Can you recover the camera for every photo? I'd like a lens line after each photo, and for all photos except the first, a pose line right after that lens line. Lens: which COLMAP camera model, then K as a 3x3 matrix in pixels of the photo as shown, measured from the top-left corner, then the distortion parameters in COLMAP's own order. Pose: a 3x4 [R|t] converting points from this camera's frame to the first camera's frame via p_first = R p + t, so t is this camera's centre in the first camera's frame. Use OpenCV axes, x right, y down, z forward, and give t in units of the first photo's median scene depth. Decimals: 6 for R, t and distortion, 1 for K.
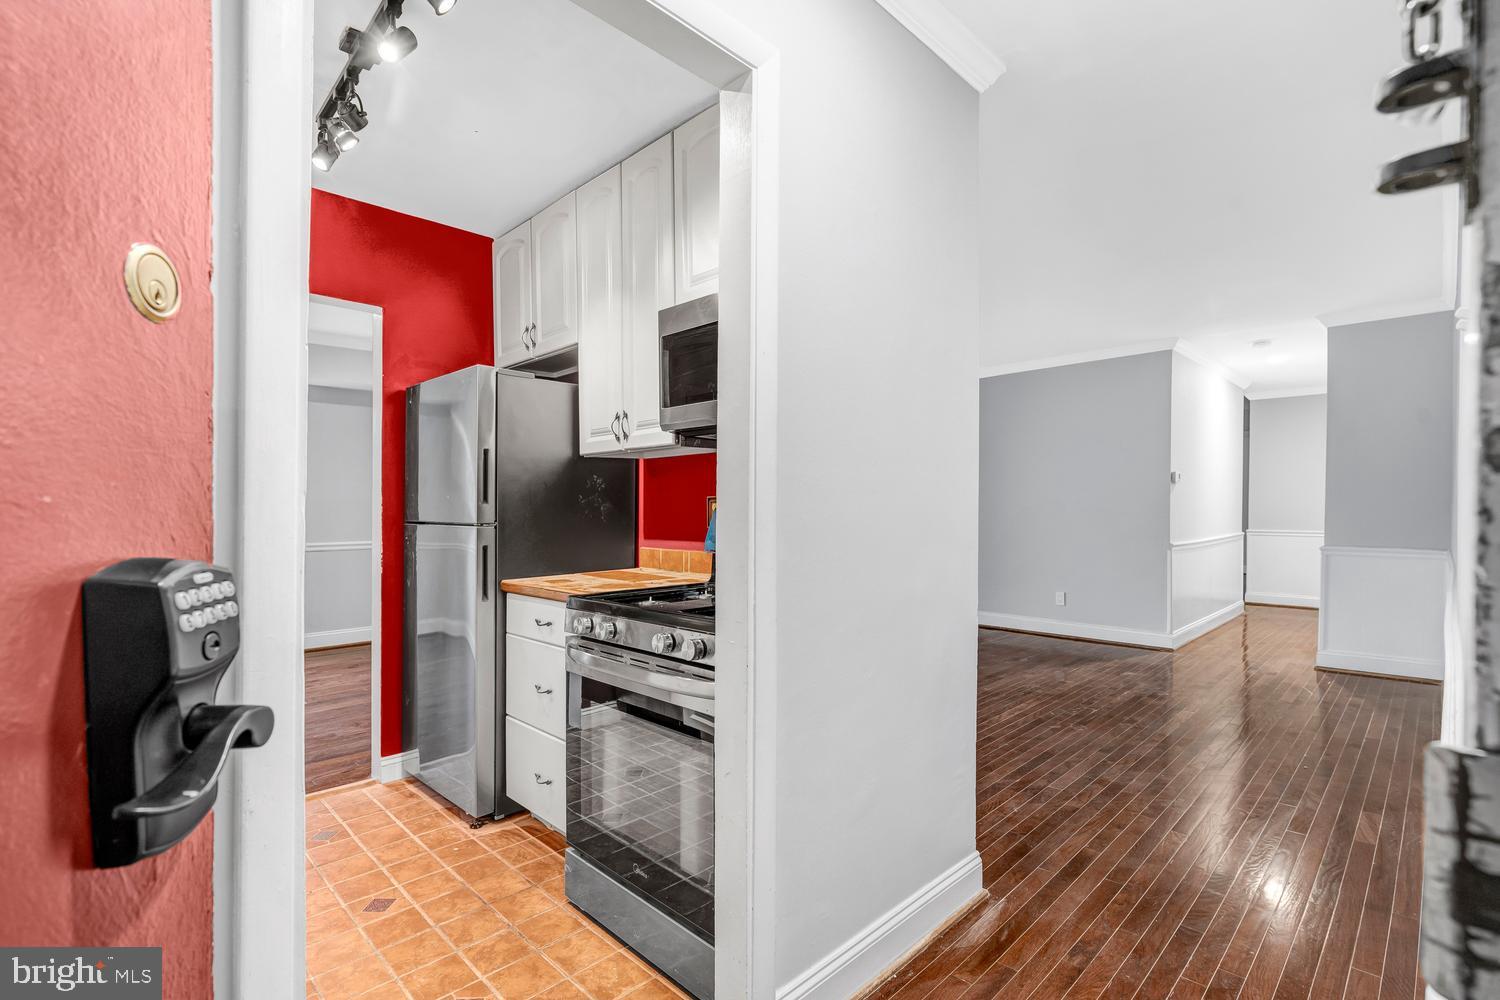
lens RADIAL K [[688.6, 0, 739.8], [0, 688.6, 509.5], [0, 0, 1]] dist [-0.005961, 0.000721]
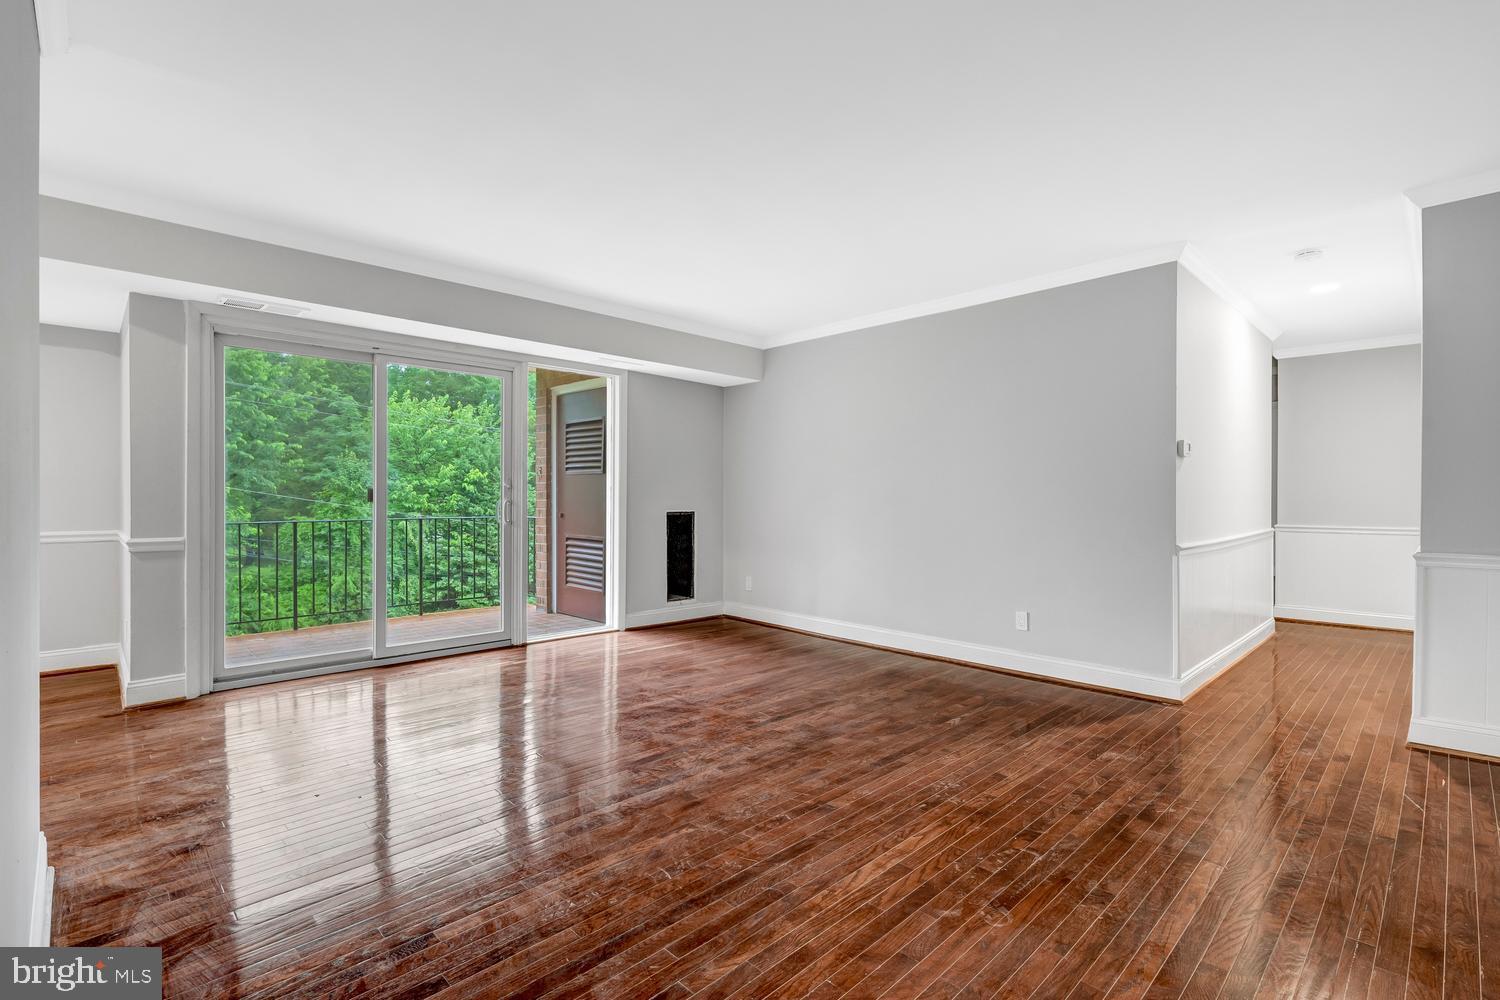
lens RADIAL K [[691.5, 0, 741.0], [0, 691.5, 493.2], [0, 0, 1]] dist [-0.004819, -0.000051]
pose [[0.999988, 0.003150, -0.003771, 0.242740], [-0.003197, 0.999915, -0.012612, 0.010145], [0.003731, 0.012623, 0.999913, 0.386212]]
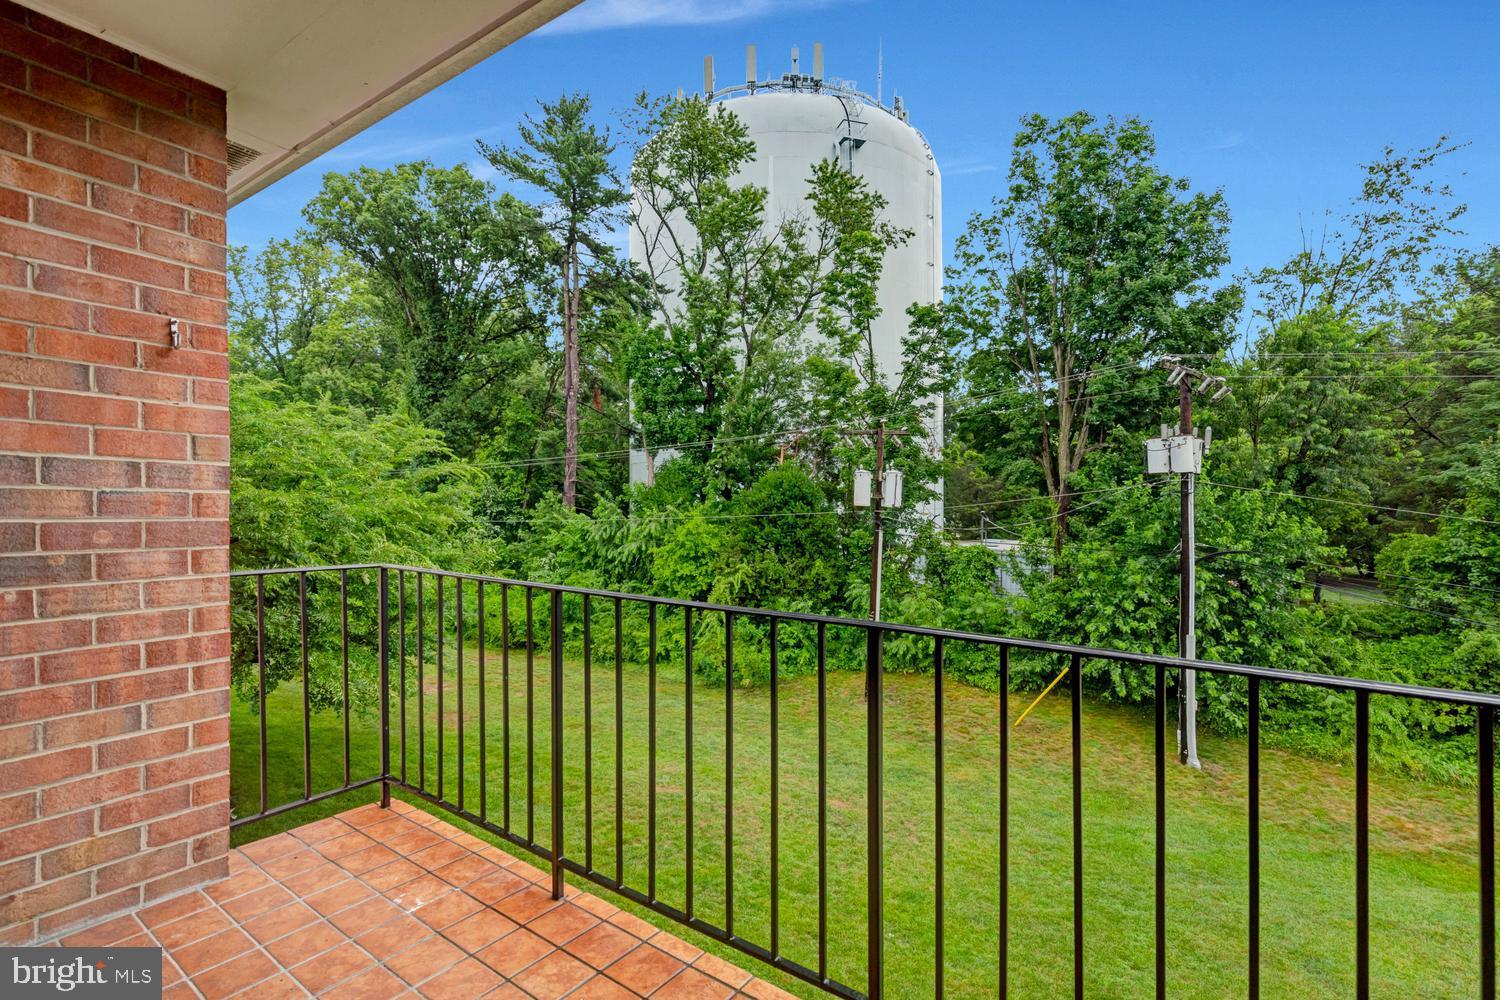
lens RADIAL K [[702.4, 0, 746.1], [0, 702.4, 491.0], [0, 0, 1]] dist [0.000267, 0.000722]
pose [[0.169233, -0.006966, -0.985552, -0.118022], [-0.015493, 0.999833, -0.009728, -0.006191], [0.985454, 0.016915, 0.169096, 1.687302]]
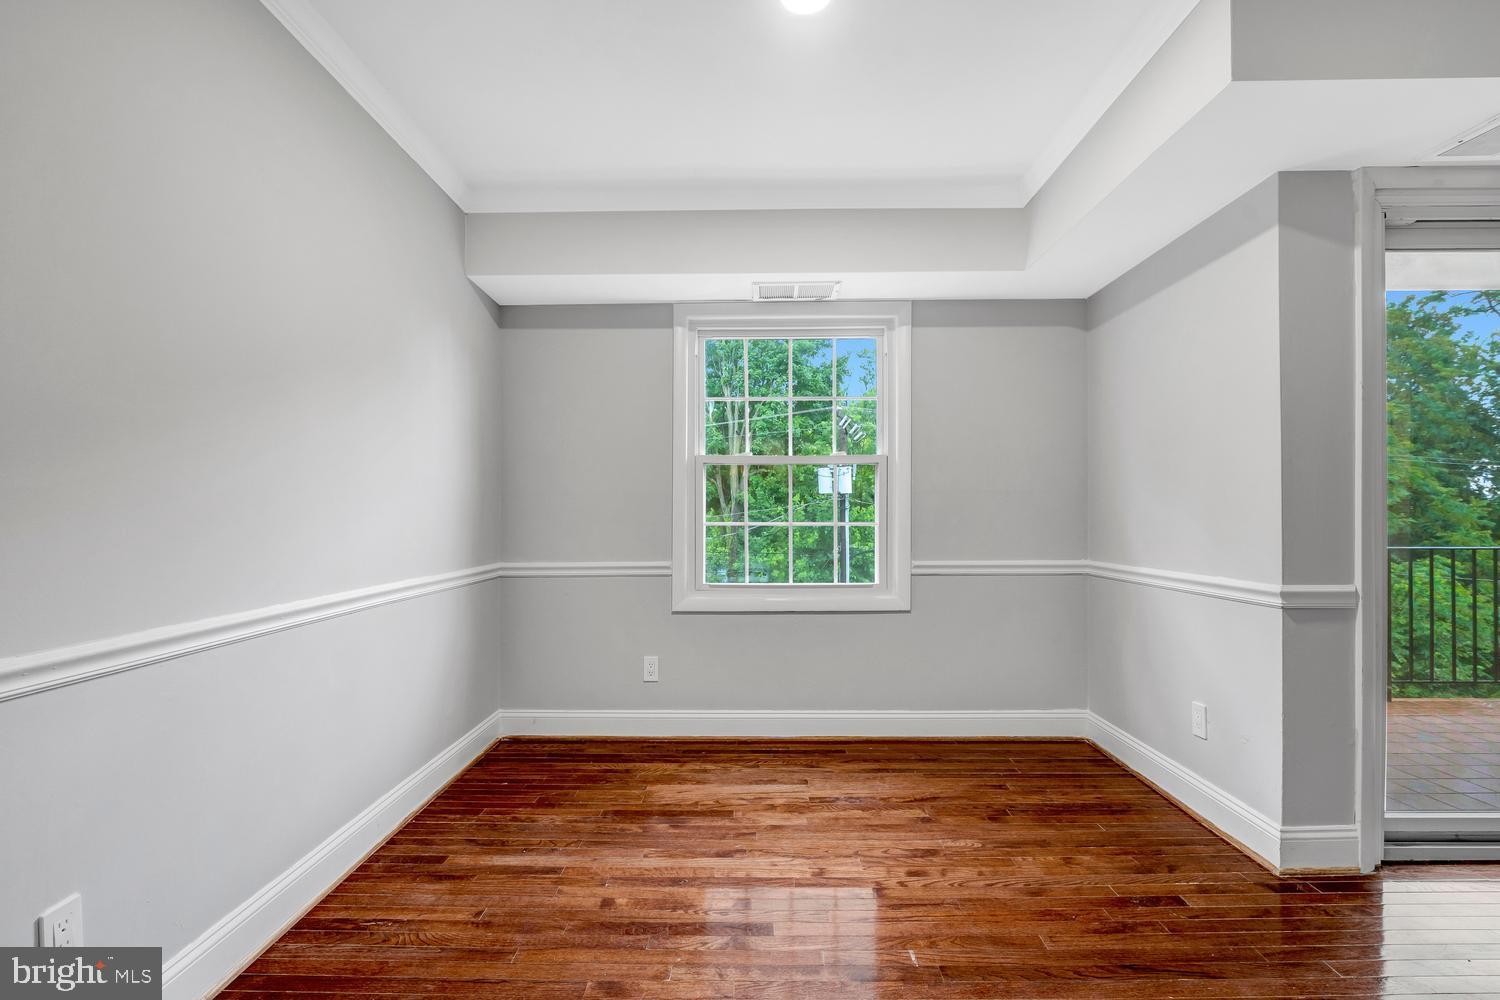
lens RADIAL K [[688.6, 0, 739.8], [0, 688.6, 509.5], [0, 0, 1]] dist [-0.005961, 0.000721]
pose [[0.698479, -0.006412, -0.715602, -0.383188], [-0.004907, 0.999893, -0.013749, 0.011199], [0.715614, 0.013115, 0.698373, 0.583069]]
